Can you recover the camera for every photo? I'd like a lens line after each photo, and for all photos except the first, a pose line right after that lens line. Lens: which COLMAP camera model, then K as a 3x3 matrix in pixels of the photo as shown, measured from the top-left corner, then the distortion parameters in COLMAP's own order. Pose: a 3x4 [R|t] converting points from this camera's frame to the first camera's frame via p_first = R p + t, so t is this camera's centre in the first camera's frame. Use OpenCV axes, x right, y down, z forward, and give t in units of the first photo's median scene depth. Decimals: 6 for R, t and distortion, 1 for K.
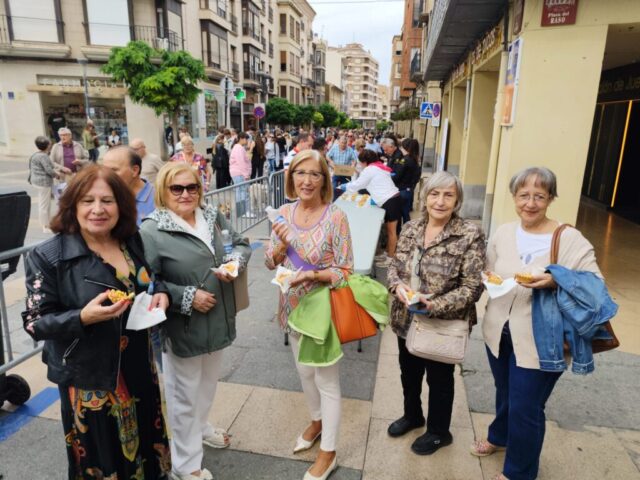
lens RADIAL K [[447.3, 0, 322.6], [0, 447.3, 242.7], [0, 0, 1]] dist [0.029566, -0.029988]
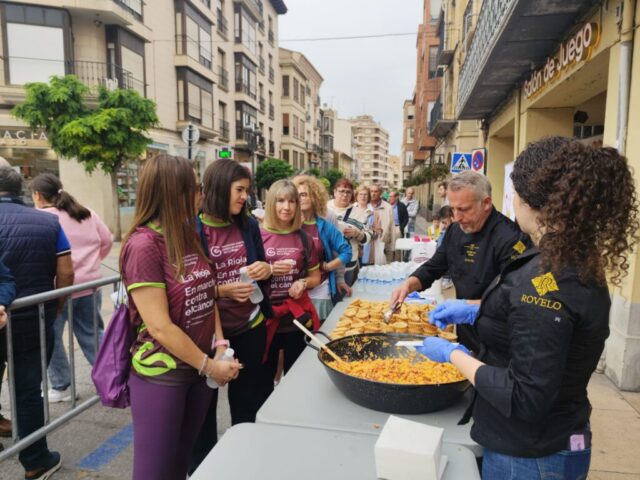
lens RADIAL K [[447.3, 0, 322.6], [0, 447.3, 242.7], [0, 0, 1]] dist [0.029566, -0.029988]
pose [[0.999588, -0.002998, -0.028537, 0.014941], [-0.001297, 0.988789, -0.149313, -0.029199], [0.028665, 0.149288, 0.988378, 0.143215]]
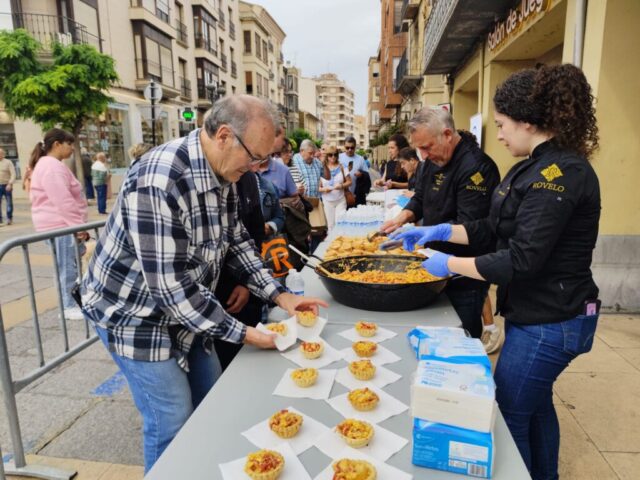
lens RADIAL K [[447.3, 0, 322.6], [0, 447.3, 242.7], [0, 0, 1]] dist [0.029566, -0.029988]
pose [[0.998569, -0.033541, 0.041642, 0.011959], [0.036239, 0.997172, -0.065835, -0.024502], [-0.039317, 0.067250, 0.996961, 0.137477]]
